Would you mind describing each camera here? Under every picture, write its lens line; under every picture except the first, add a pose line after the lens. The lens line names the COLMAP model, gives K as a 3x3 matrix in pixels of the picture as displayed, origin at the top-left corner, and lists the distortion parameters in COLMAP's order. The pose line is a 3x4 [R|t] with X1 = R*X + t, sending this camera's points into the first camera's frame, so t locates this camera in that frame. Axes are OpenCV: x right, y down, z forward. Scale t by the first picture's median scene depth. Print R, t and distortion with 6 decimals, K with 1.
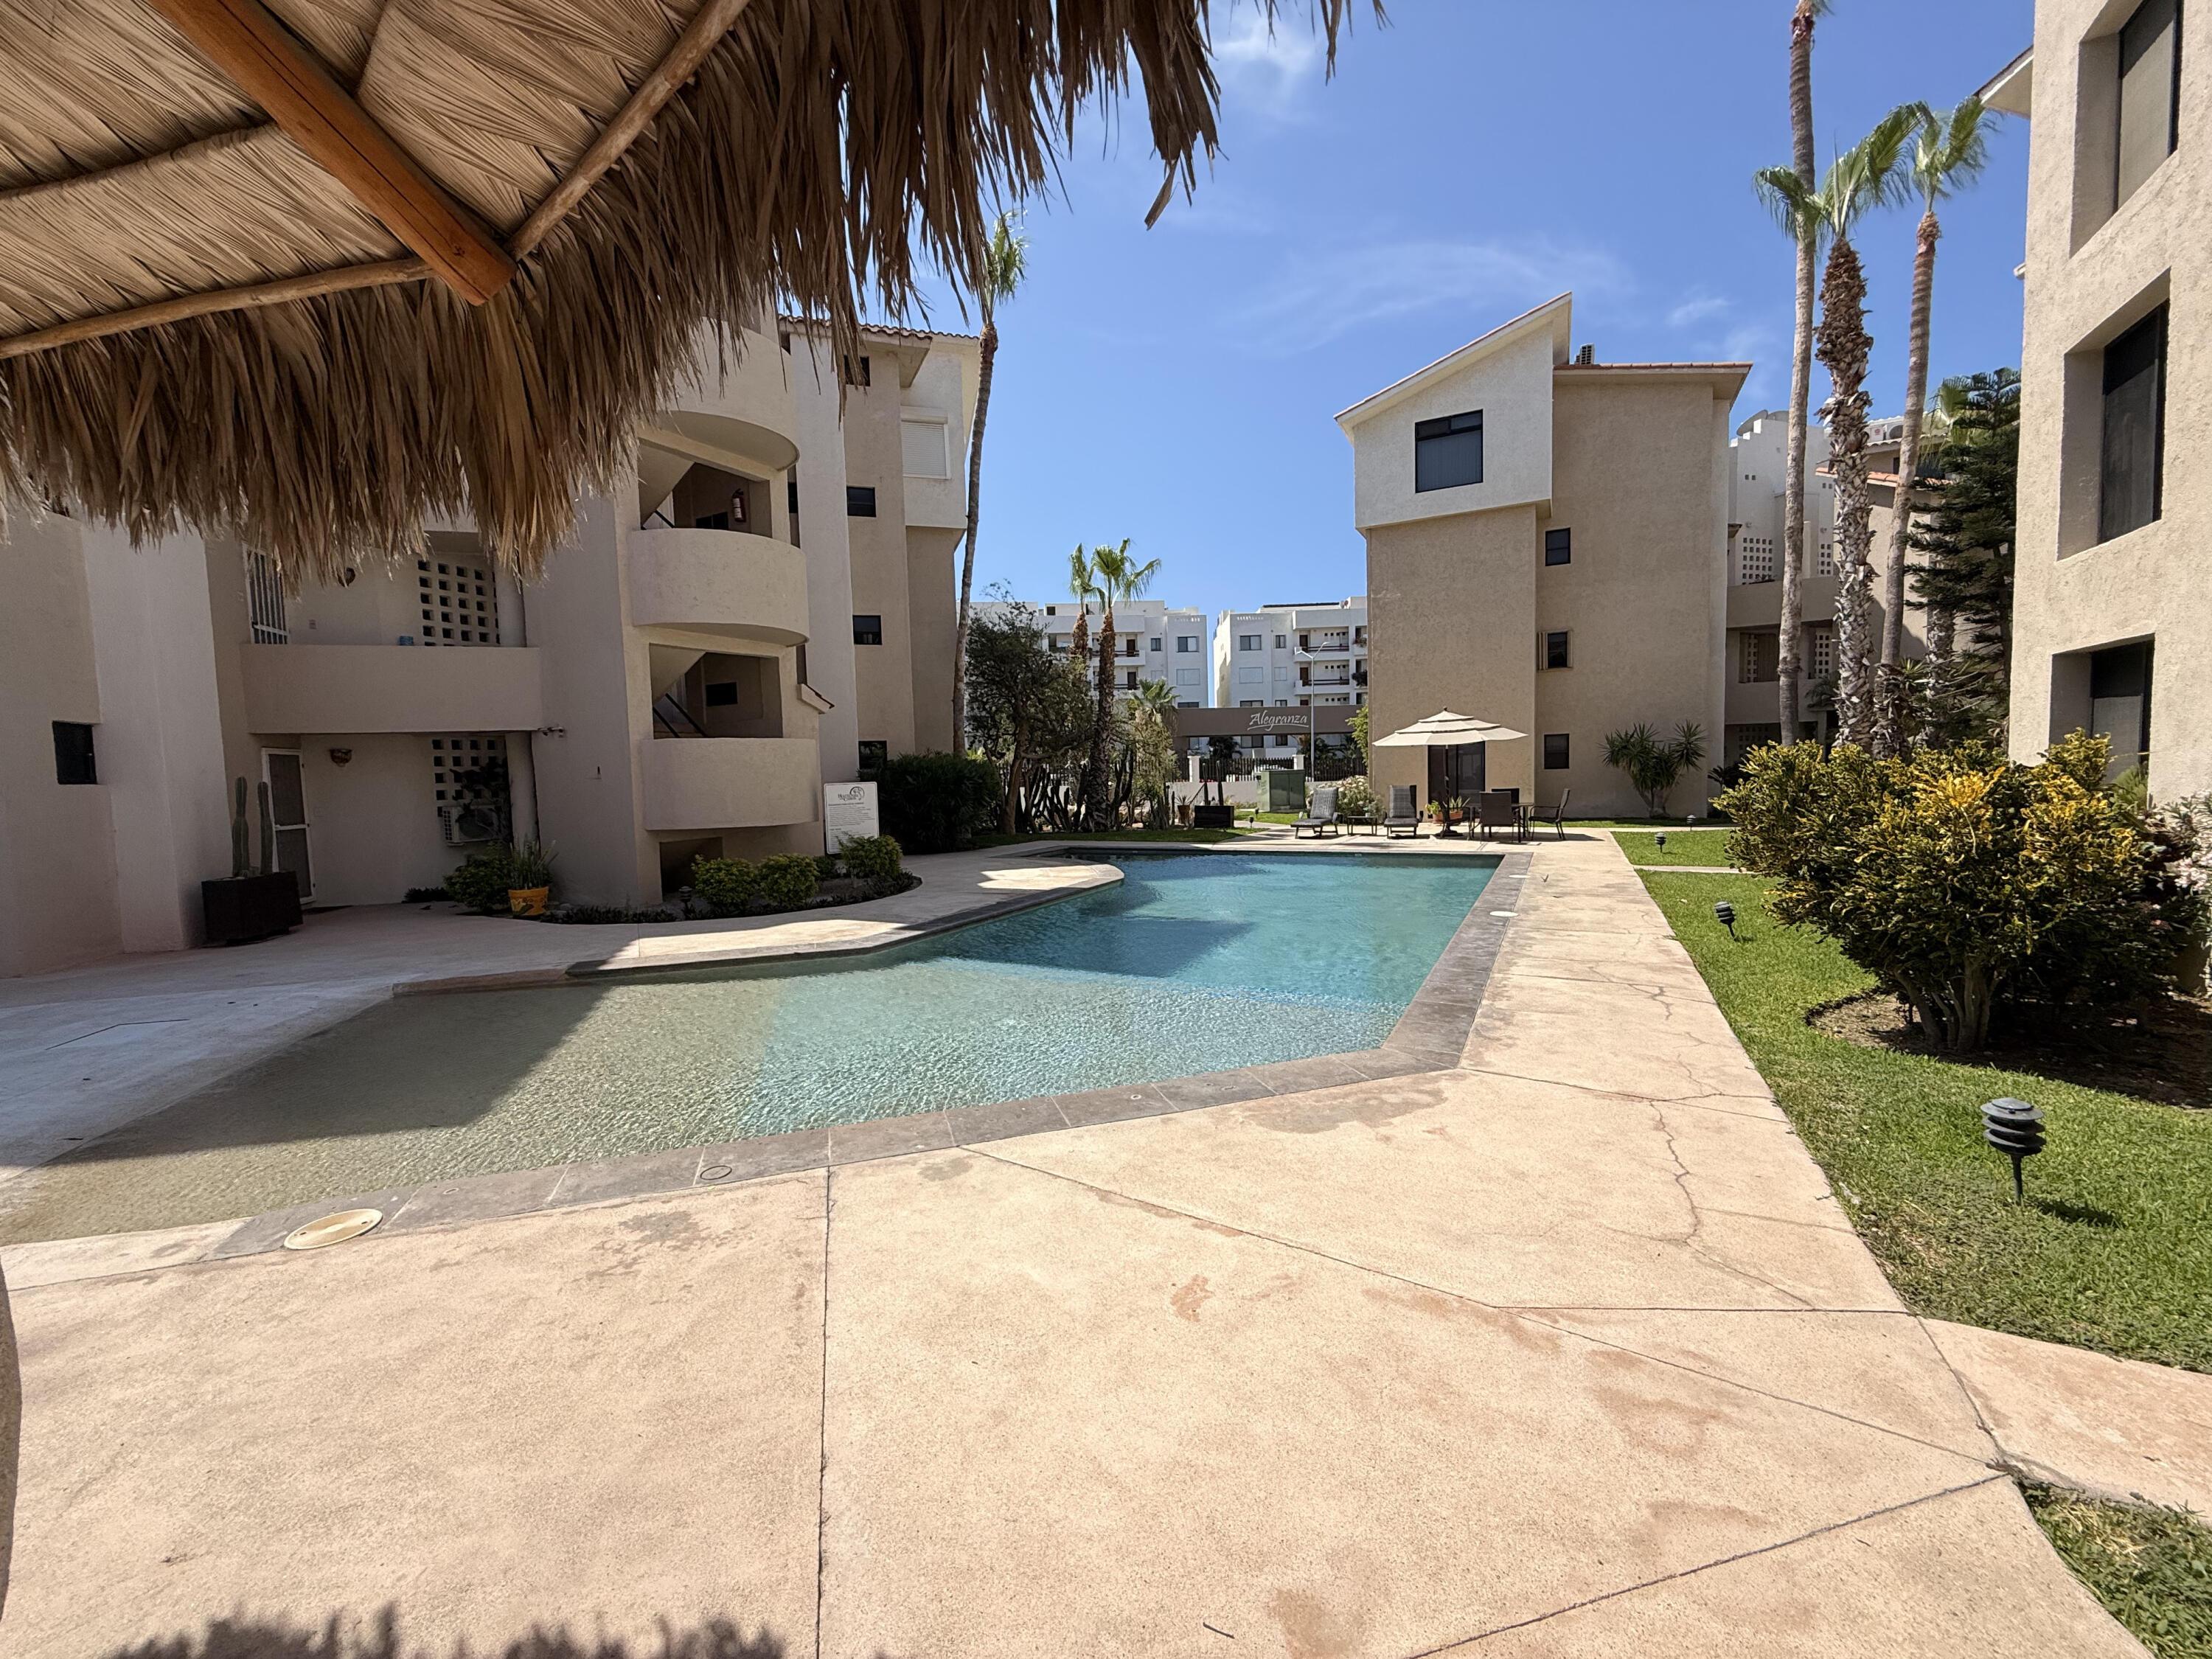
lens RADIAL K [[882.3, 0, 1106.0], [0, 882.3, 829.5], [0, 0, 1]] dist [-0.000390, 0.000932]
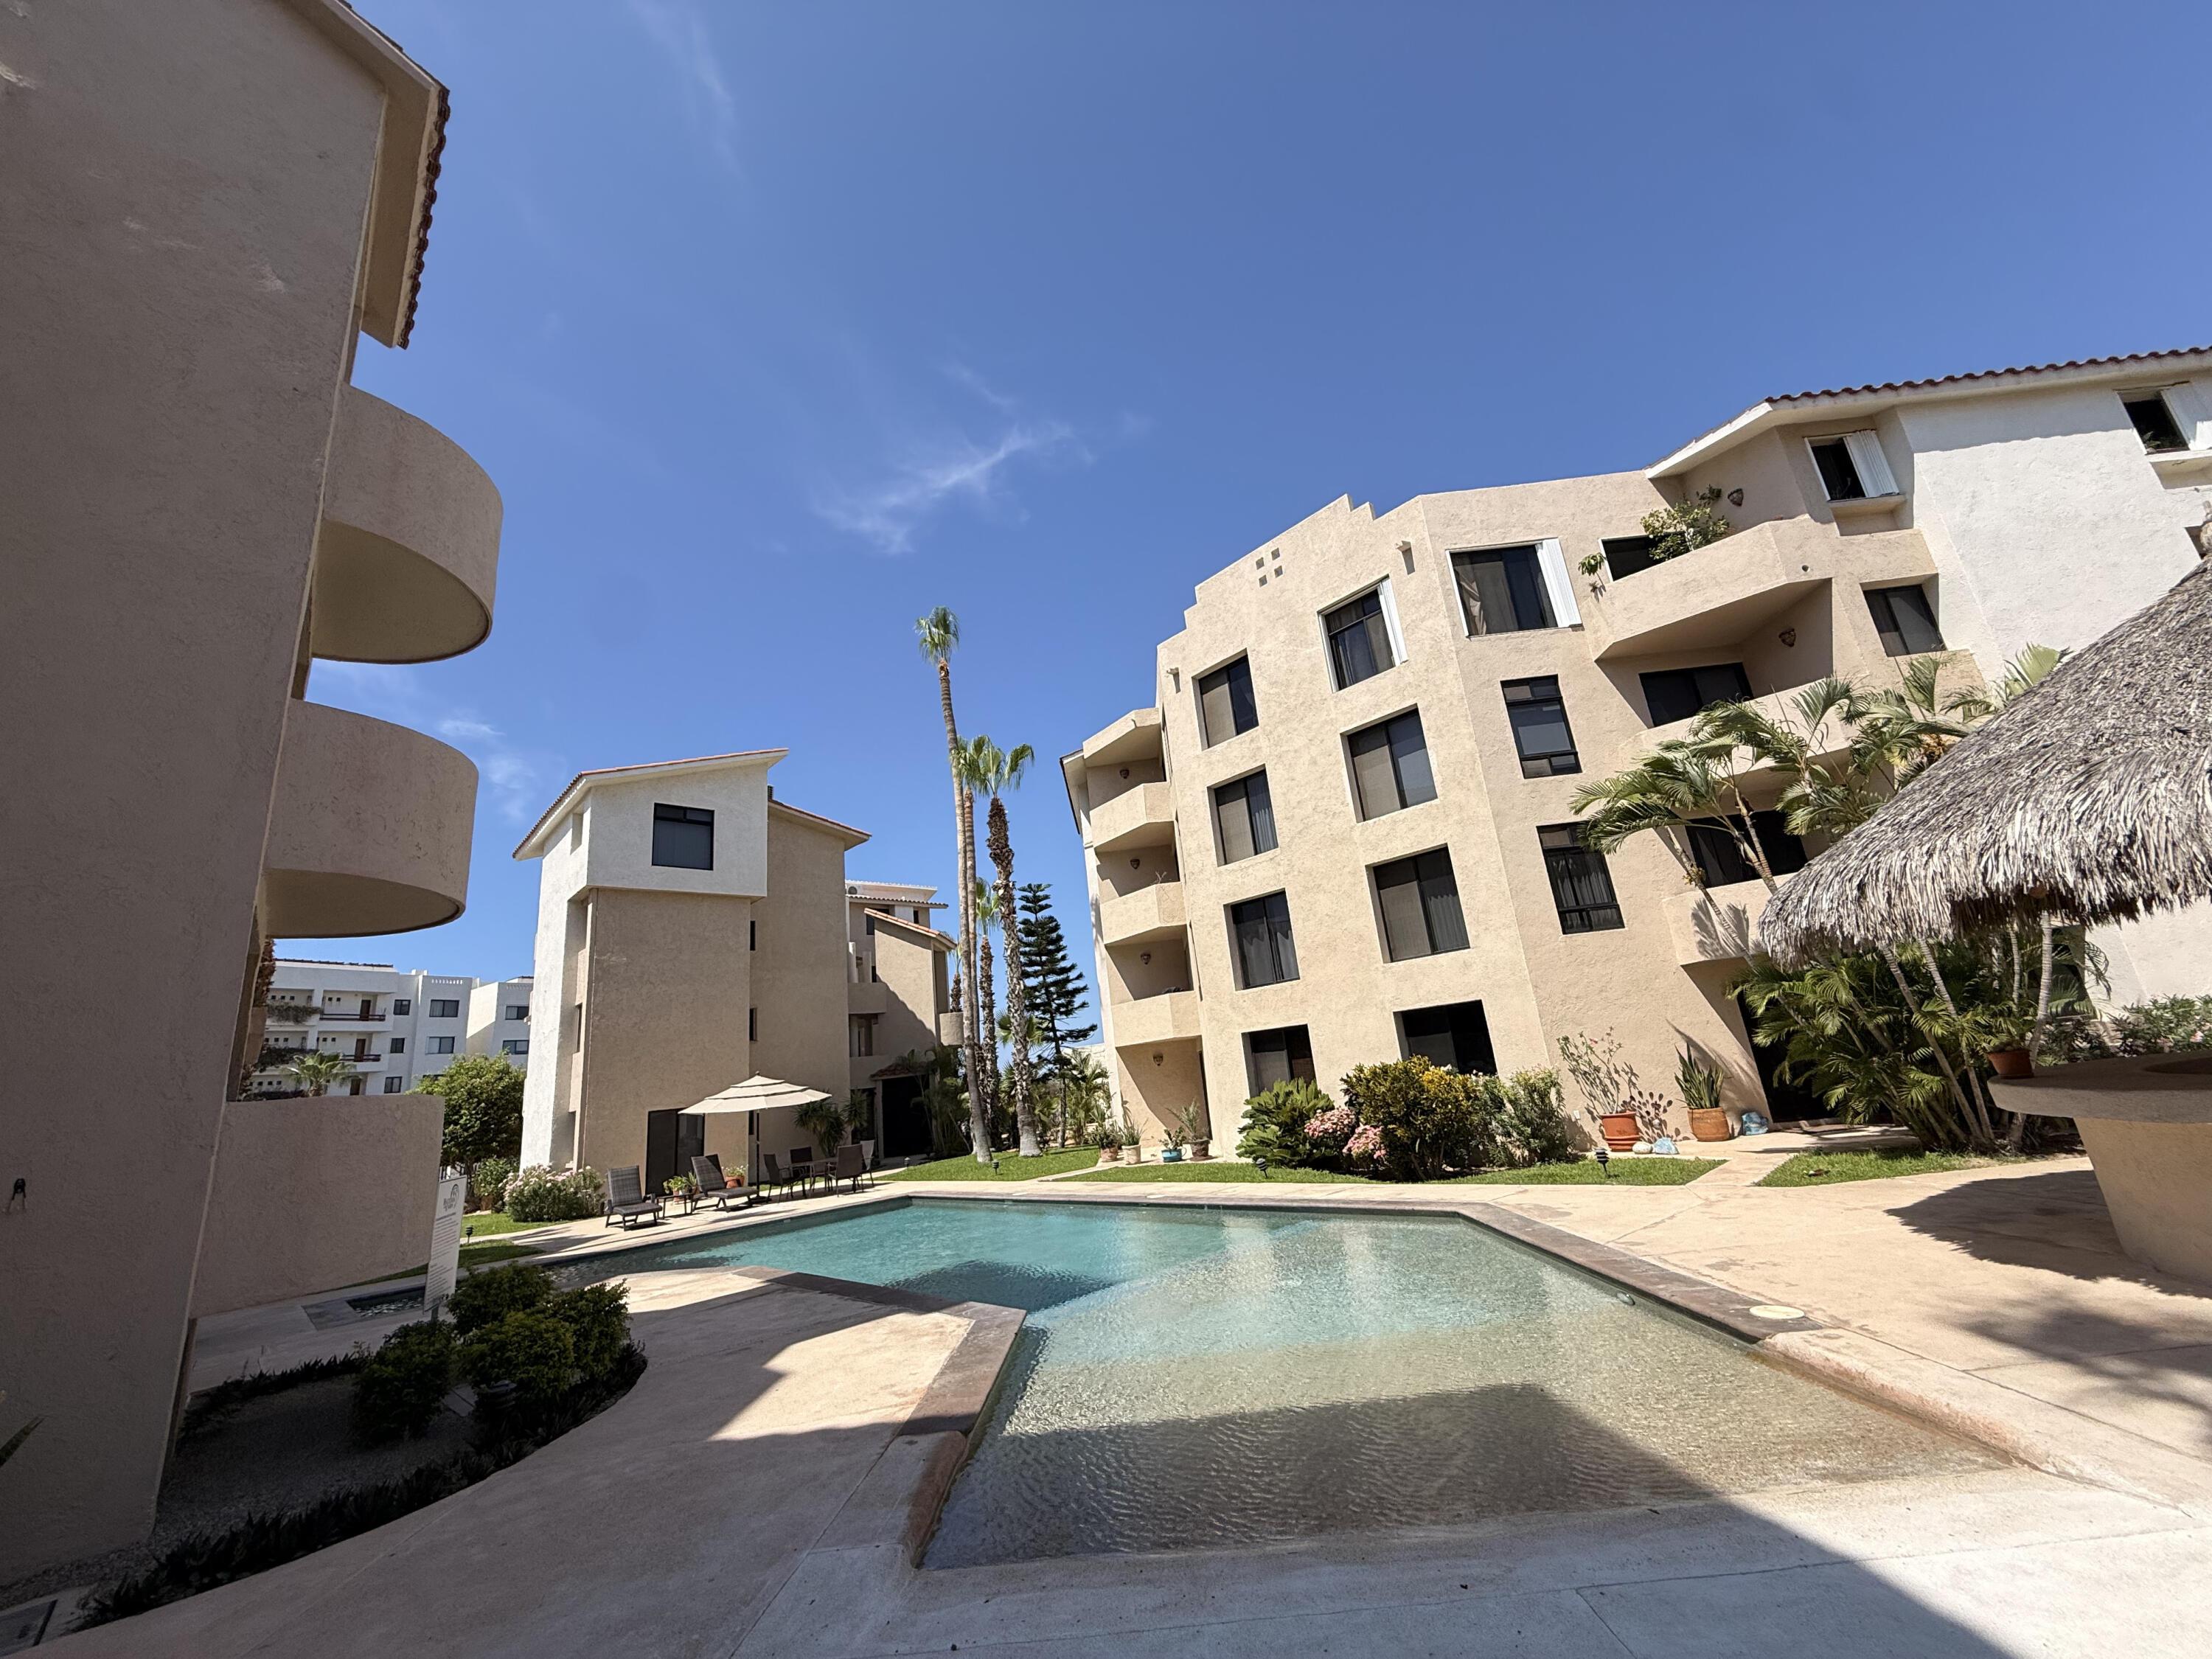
lens RADIAL K [[882.3, 0, 1106.0], [0, 882.3, 829.5], [0, 0, 1]] dist [-0.000390, 0.000932]
pose [[0.325391, 0.258556, 0.909544, -0.449867], [0.154325, 0.934472, -0.320852, -0.005816], [-0.932901, 0.244767, 0.264167, 0.227668]]
